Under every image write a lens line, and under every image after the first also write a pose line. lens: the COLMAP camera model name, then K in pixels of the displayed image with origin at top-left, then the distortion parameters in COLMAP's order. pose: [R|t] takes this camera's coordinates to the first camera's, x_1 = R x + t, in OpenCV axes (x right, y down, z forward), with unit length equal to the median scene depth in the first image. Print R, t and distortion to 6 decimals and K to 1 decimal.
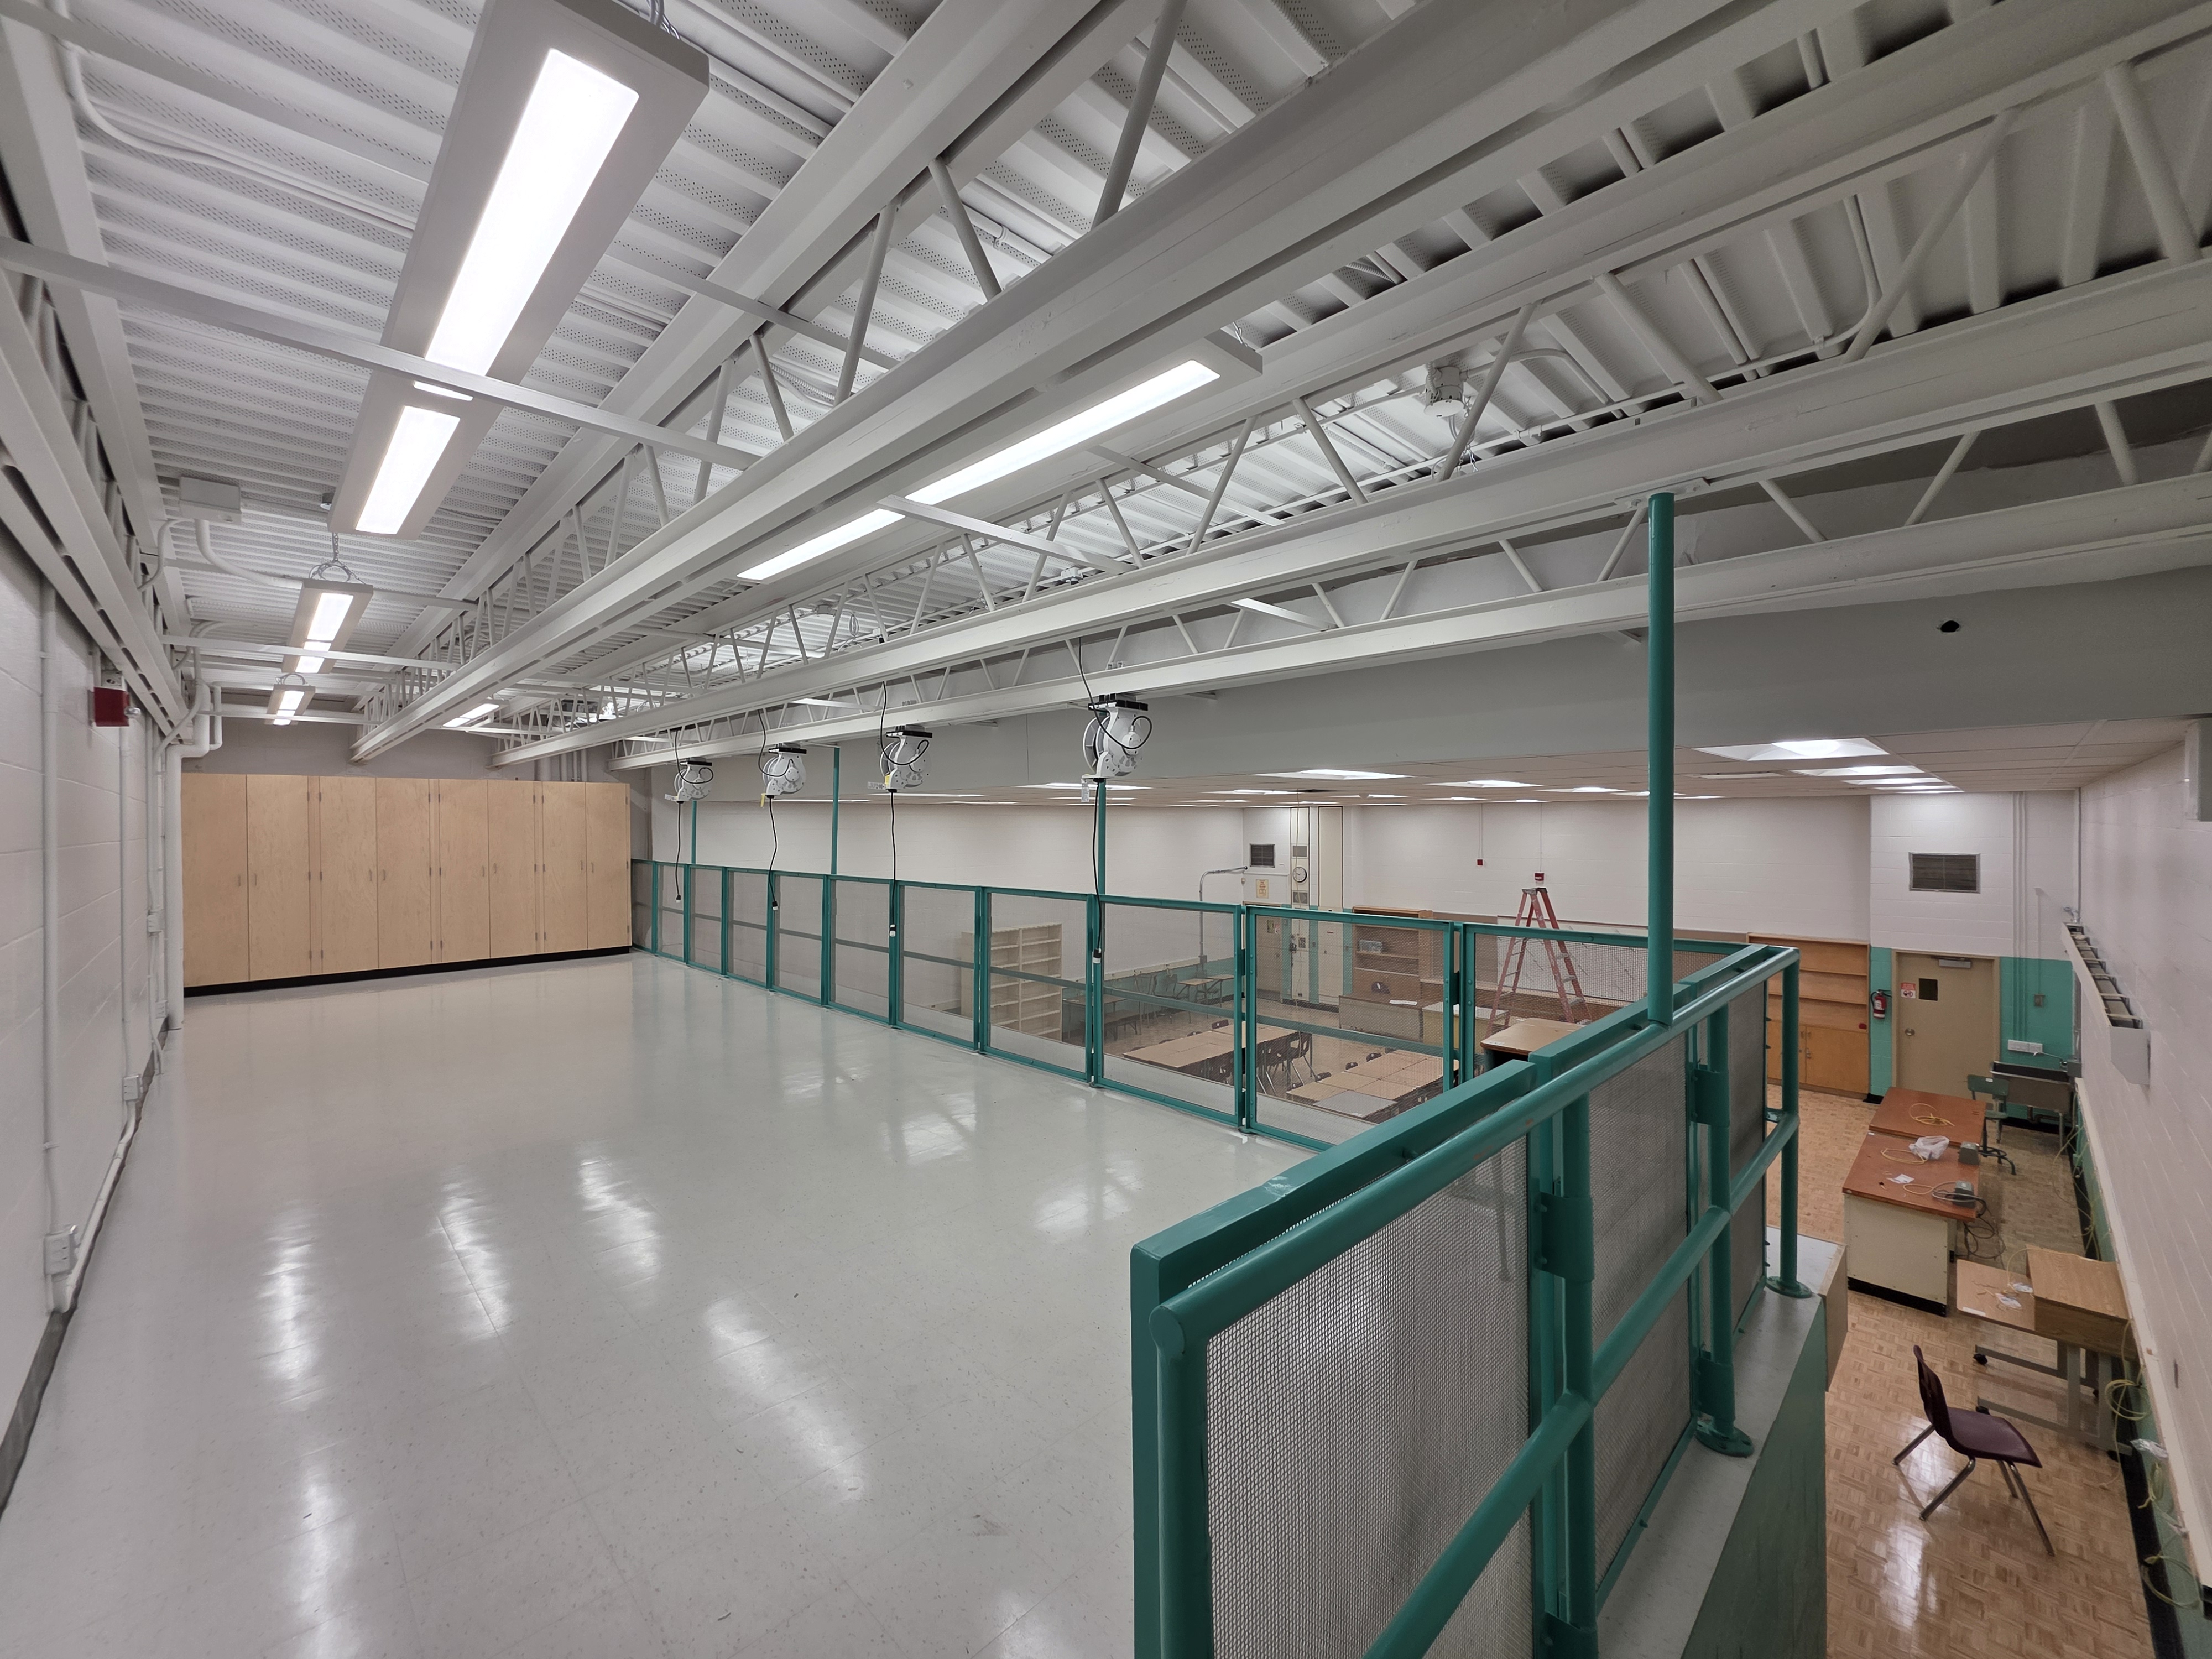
lens RADIAL K [[885.4, 0, 1102.9], [0, 885.4, 824.4], [0, 0, 1]] dist [0.001600, -0.000376]
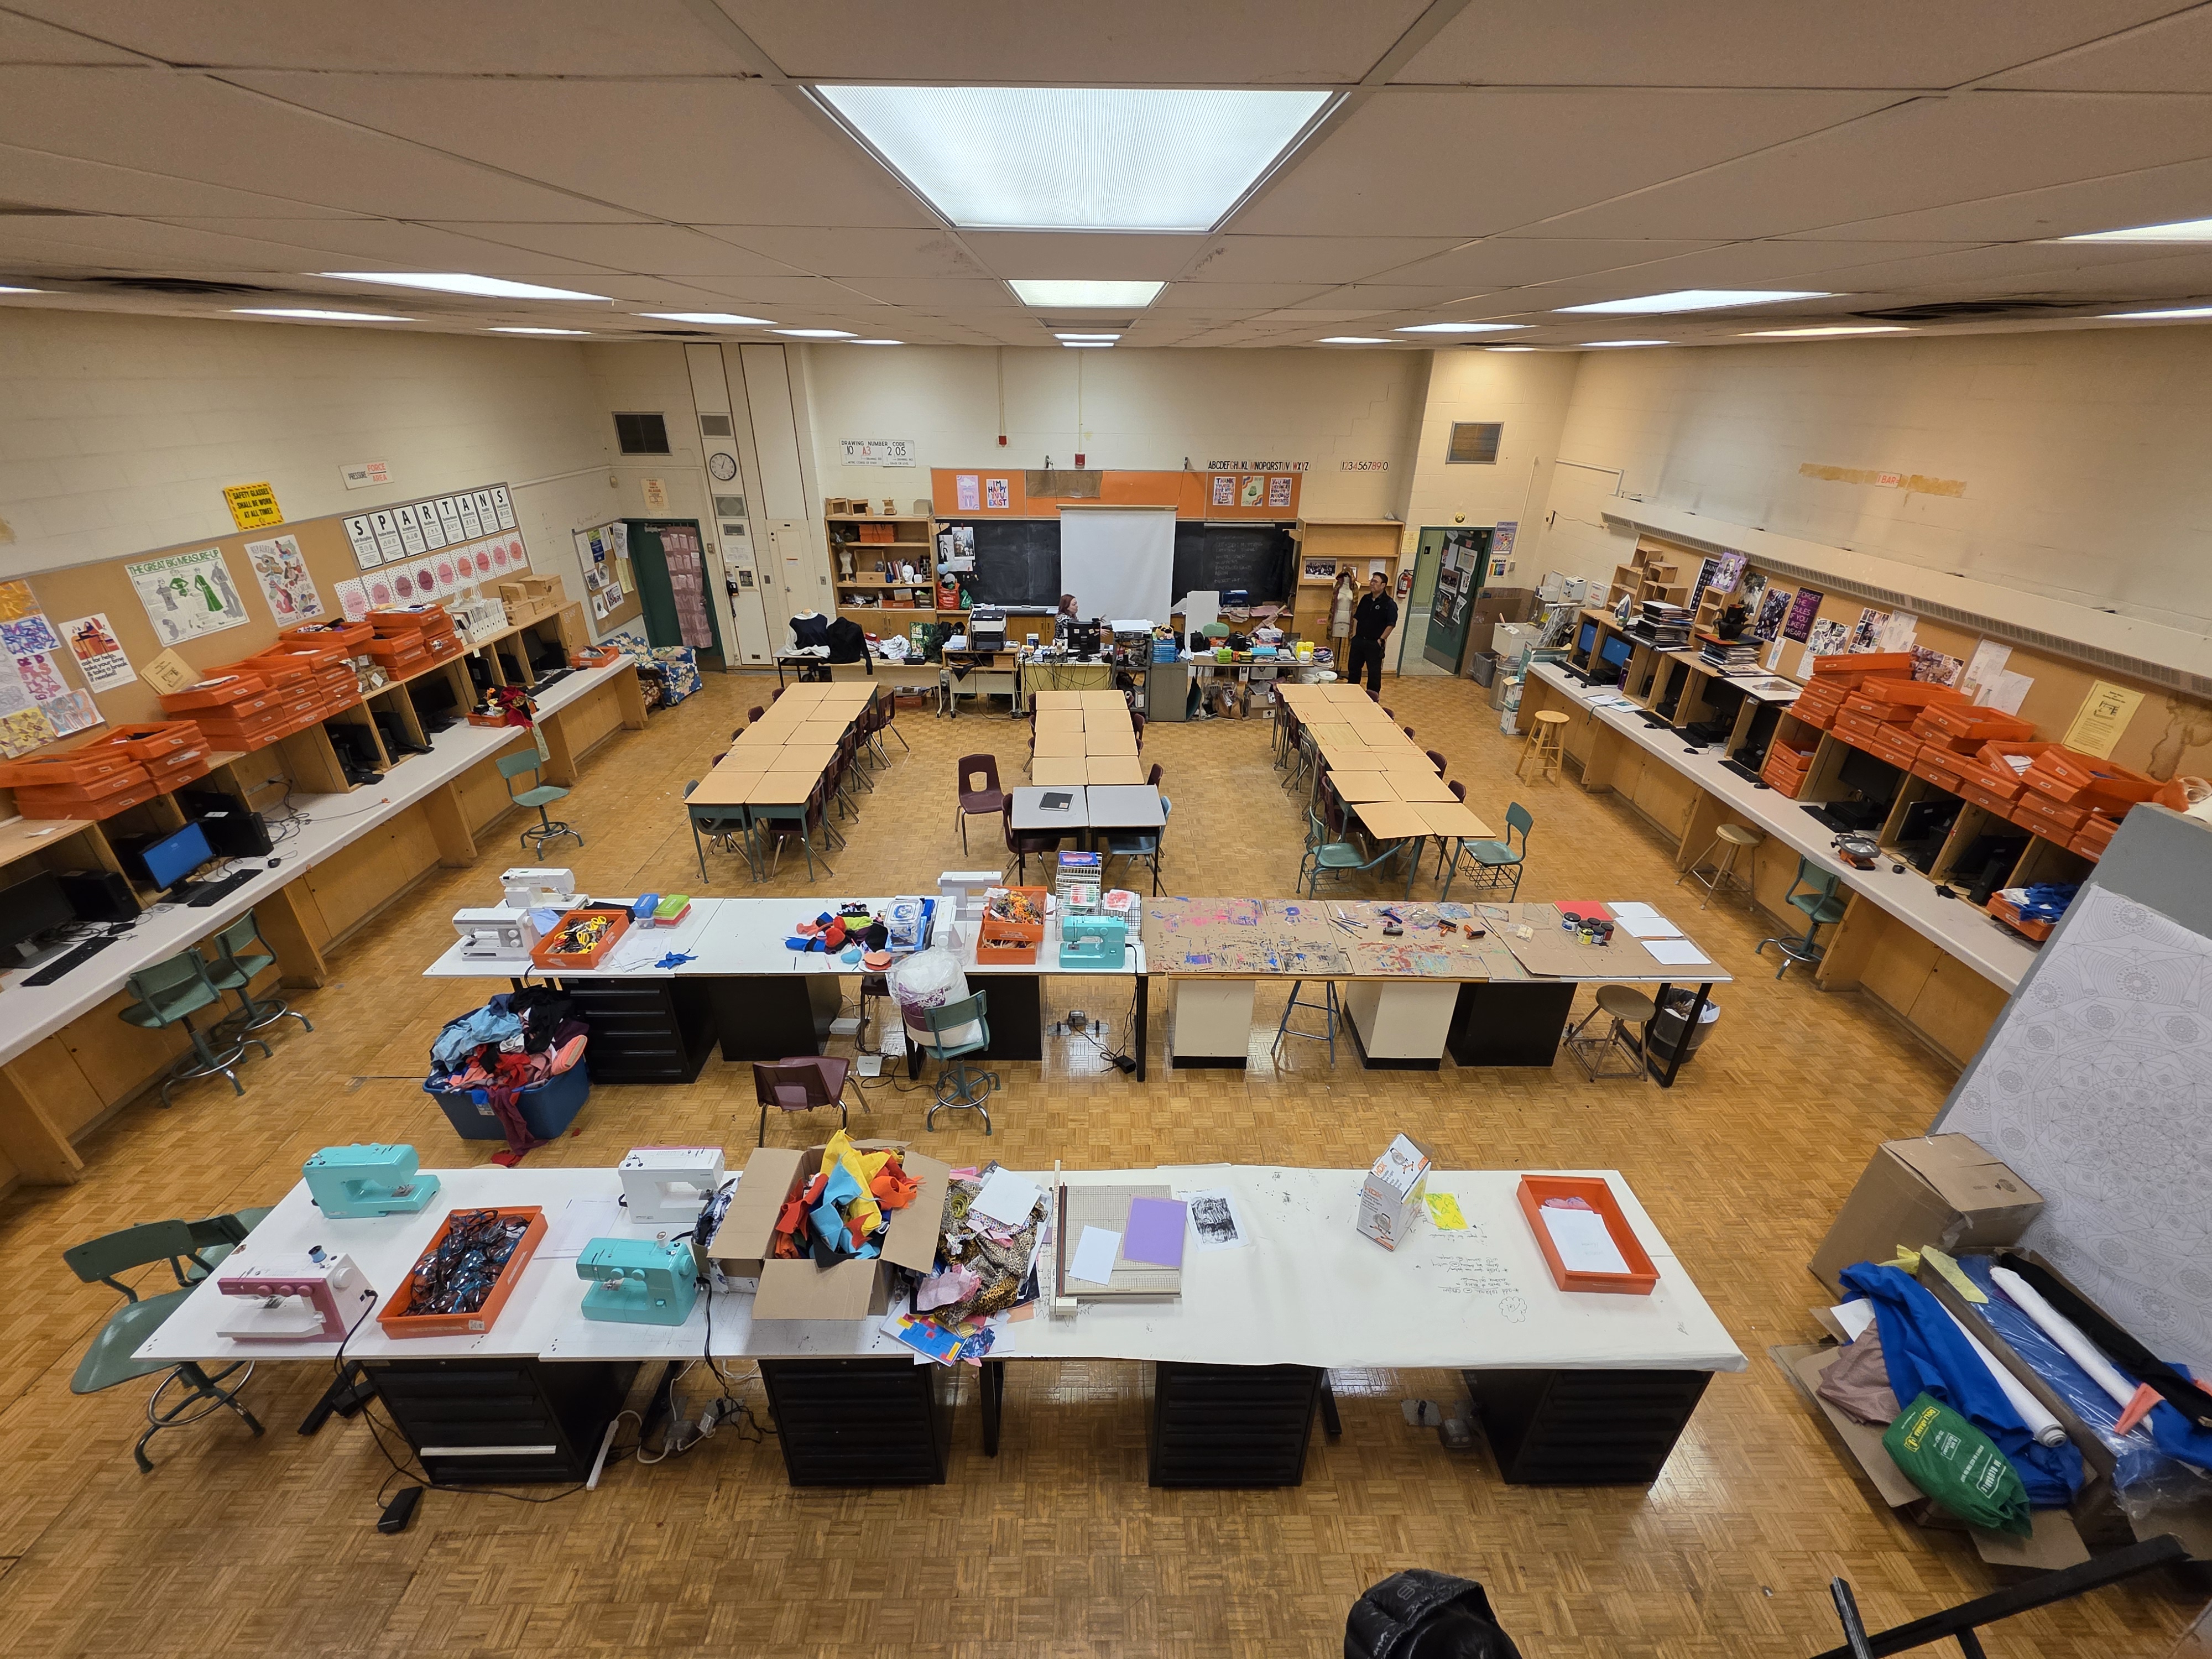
lens RADIAL K [[885.4, 0, 1102.9], [0, 885.4, 824.4], [0, 0, 1]] dist [0.001600, -0.000376]
pose [[0.686595, -0.317693, 0.653957, -0.127651], [-0.014660, 0.893245, 0.449331, -0.003986], [-0.726893, -0.318095, 0.608640, 0.566042]]
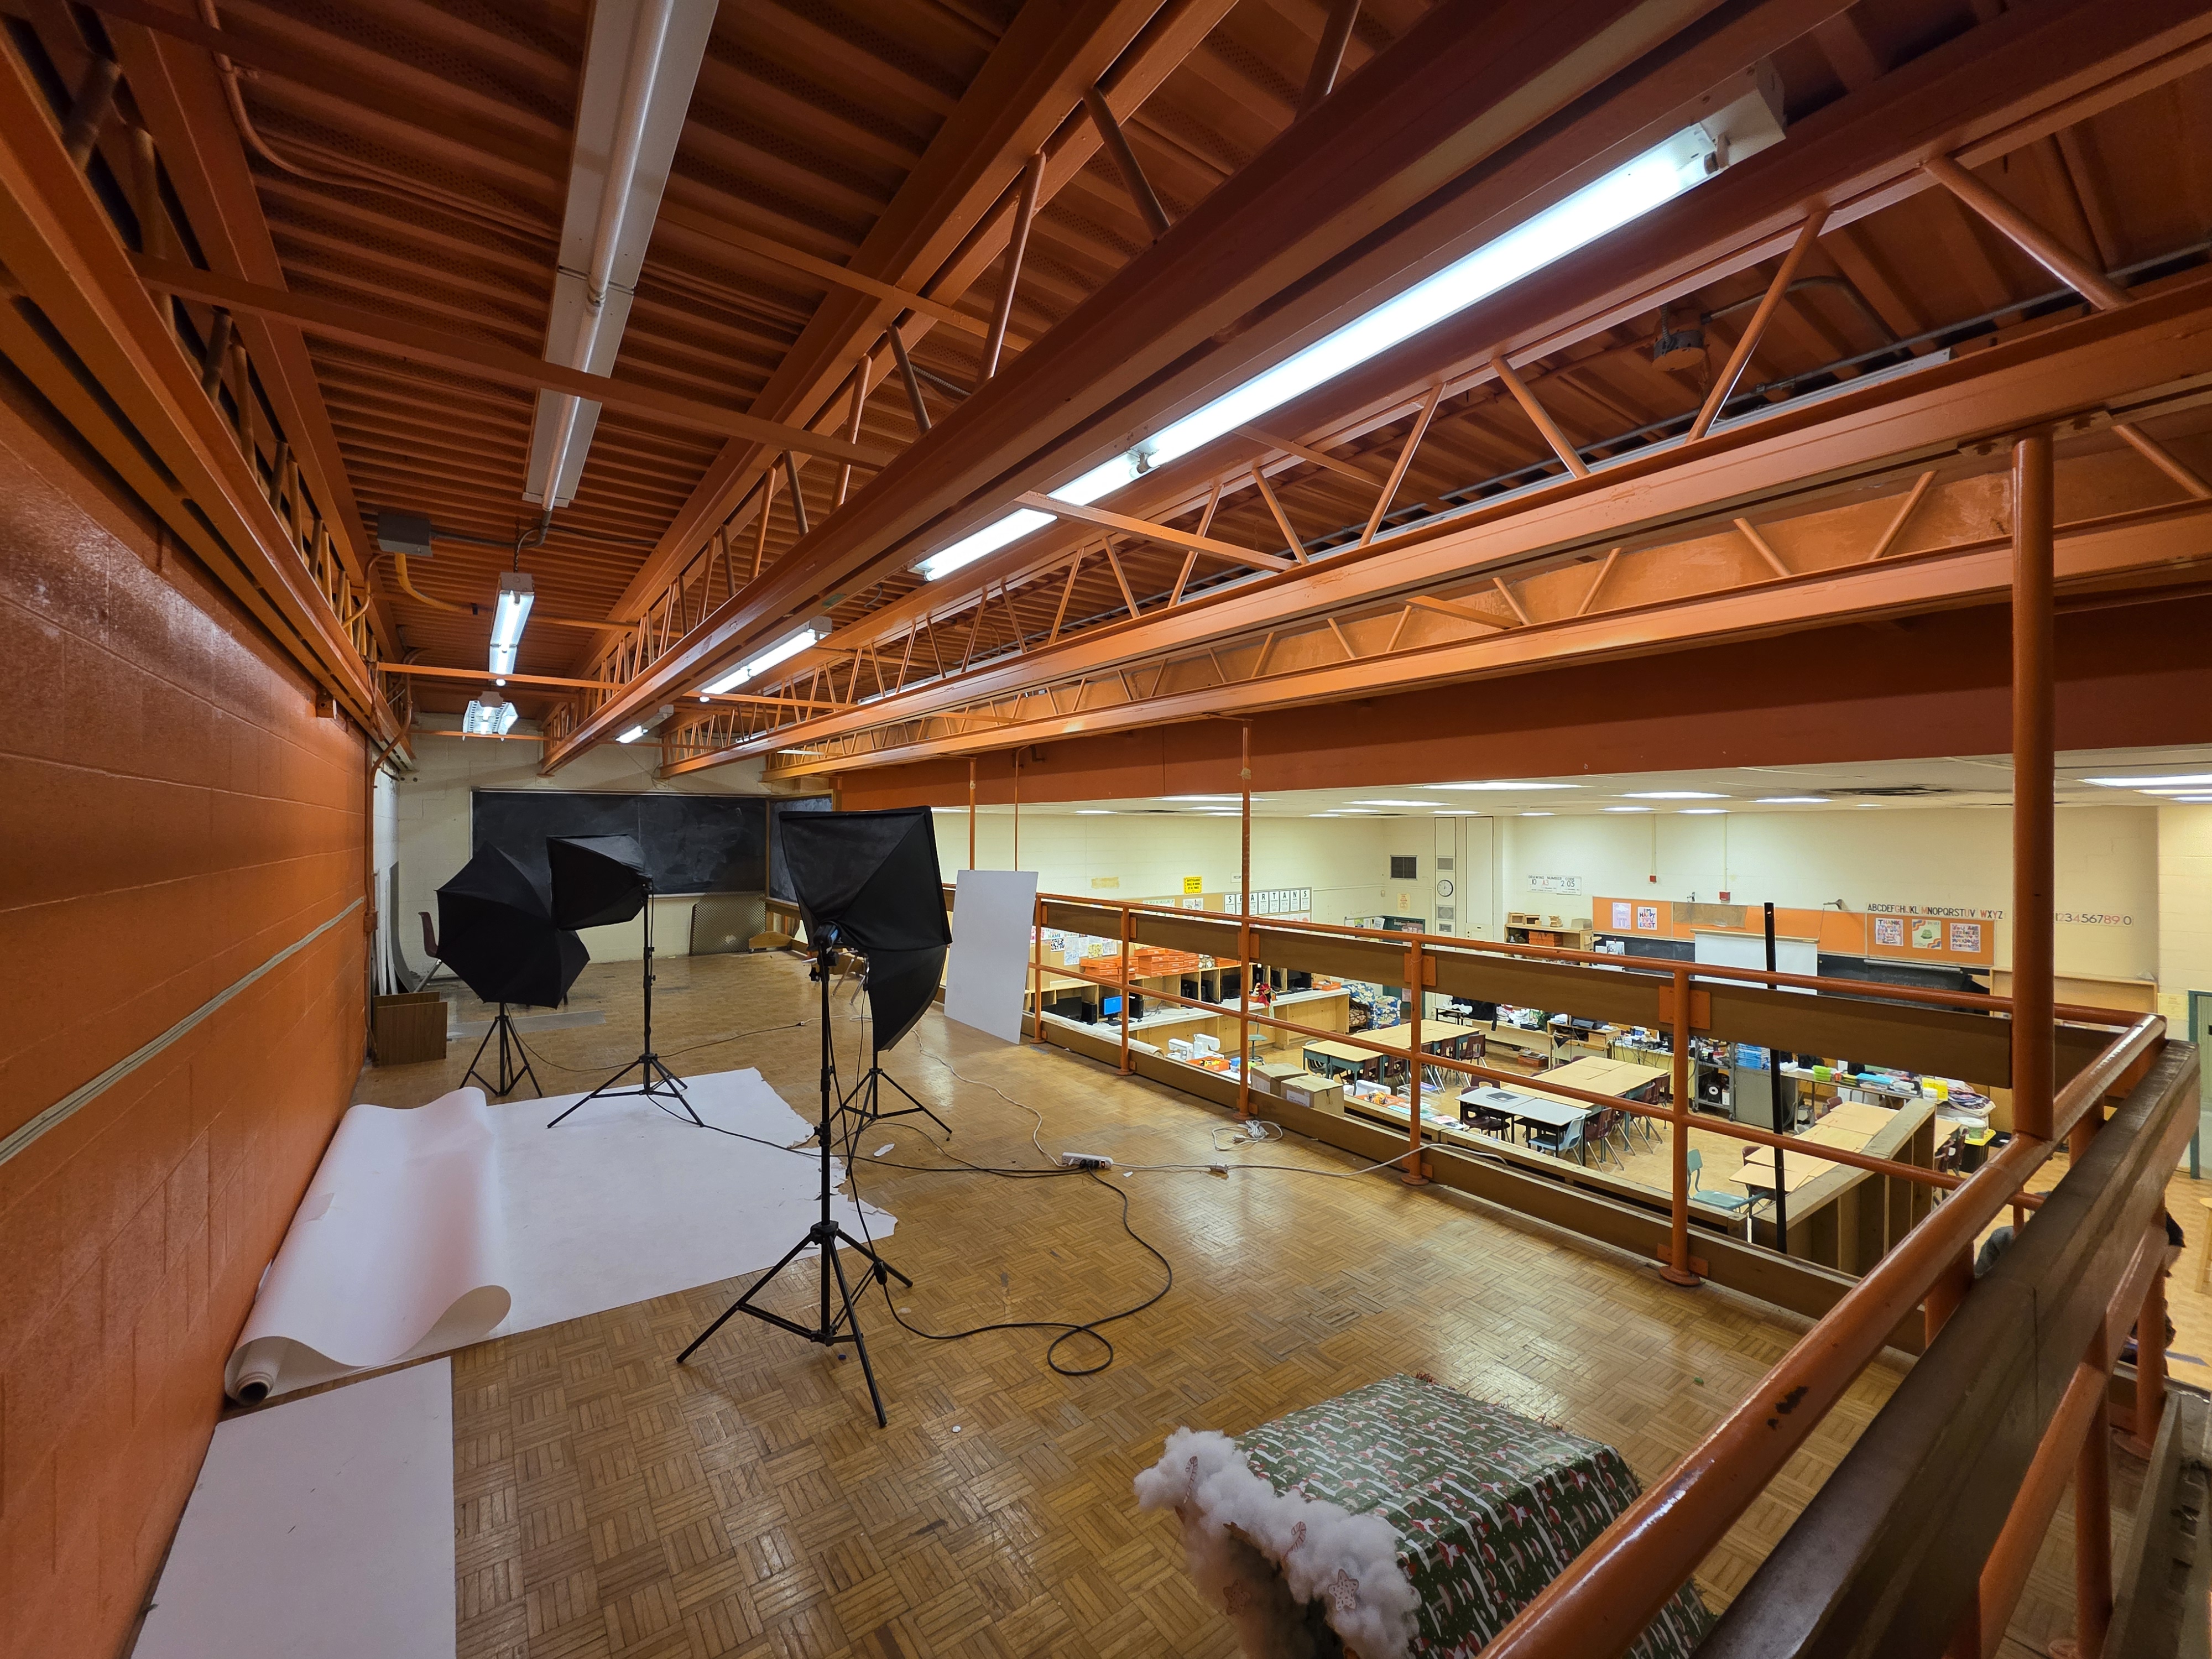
lens RADIAL K [[885.4, 0, 1102.9], [0, 885.4, 824.4], [0, 0, 1]] dist [0.001600, -0.000376]
pose [[0.989729, 0.004988, -0.142871, -0.007039], [-0.006001, 0.999960, -0.006663, -0.004794], [0.142832, 0.007452, 0.989719, 0.021813]]
